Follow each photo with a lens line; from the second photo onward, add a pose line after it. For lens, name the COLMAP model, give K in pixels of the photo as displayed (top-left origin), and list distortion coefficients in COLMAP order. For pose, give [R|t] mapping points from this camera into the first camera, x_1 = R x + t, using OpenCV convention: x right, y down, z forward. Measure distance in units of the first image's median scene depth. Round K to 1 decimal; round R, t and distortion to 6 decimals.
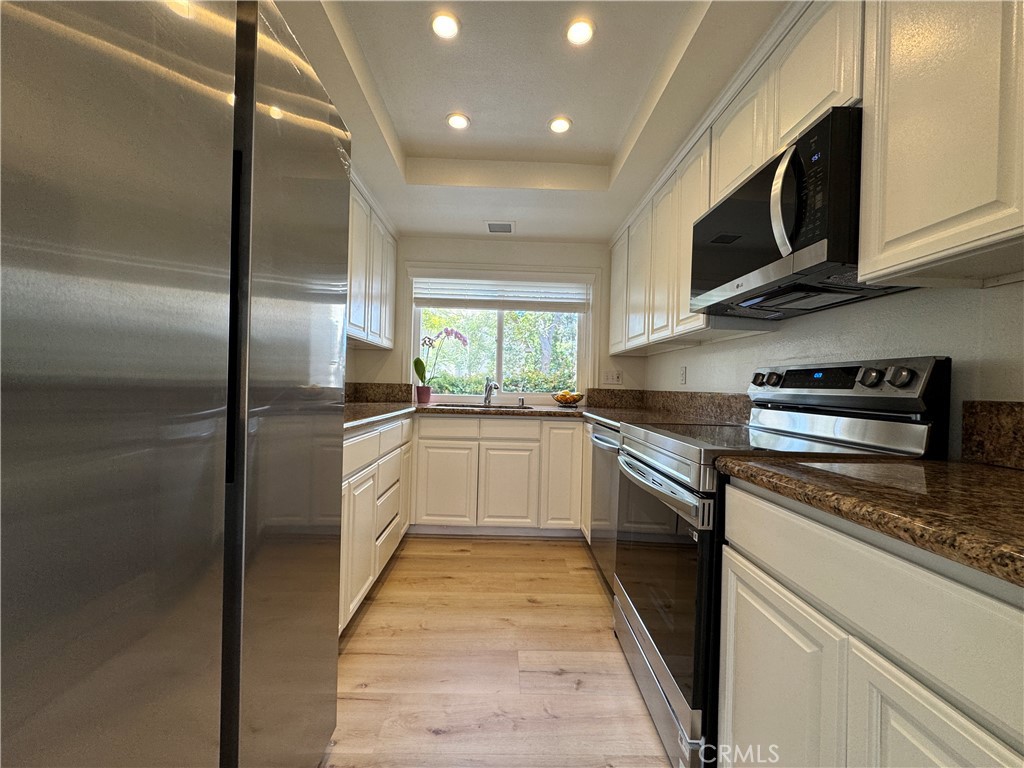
lens RADIAL K [[406.1, 0, 510.9], [0, 406.1, 384.9], [0, 0, 1]] dist [-0.005394, 0.000258]
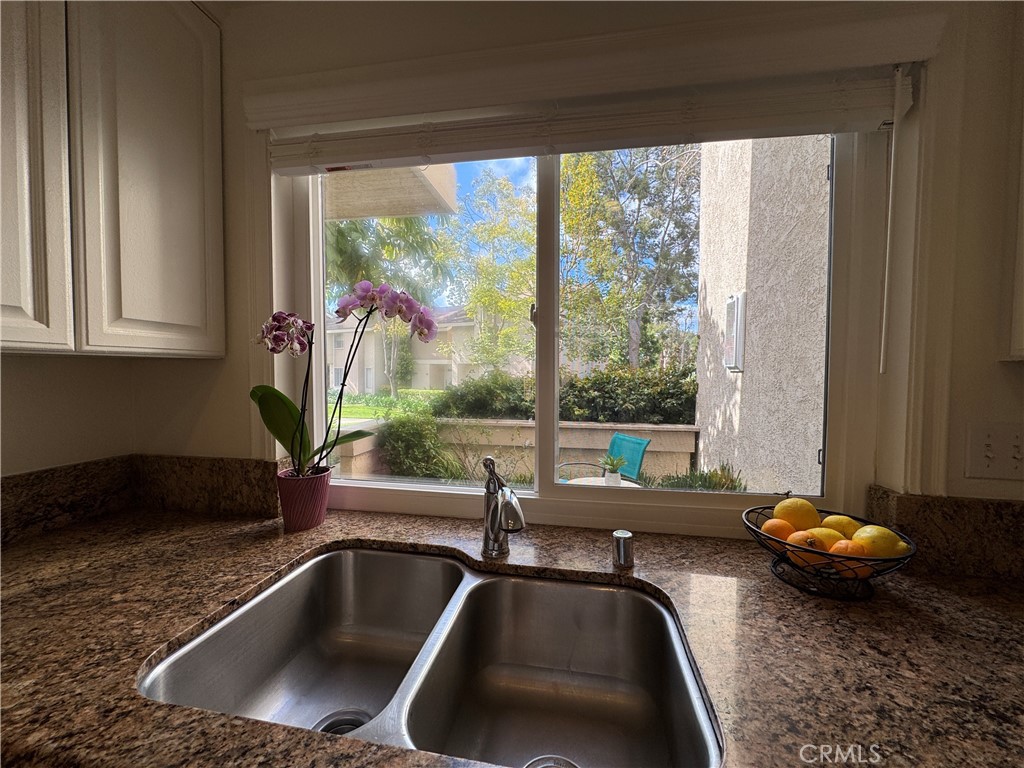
lens RADIAL K [[406.1, 0, 514.9], [0, 406.1, 385.0], [0, 0, 1]] dist [-0.005394, 0.000258]
pose [[0.981793, -0.002355, -0.189939, 0.000429], [0.009494, 0.999282, 0.036685, -0.032898], [0.189716, -0.037820, 0.981110, 0.327503]]
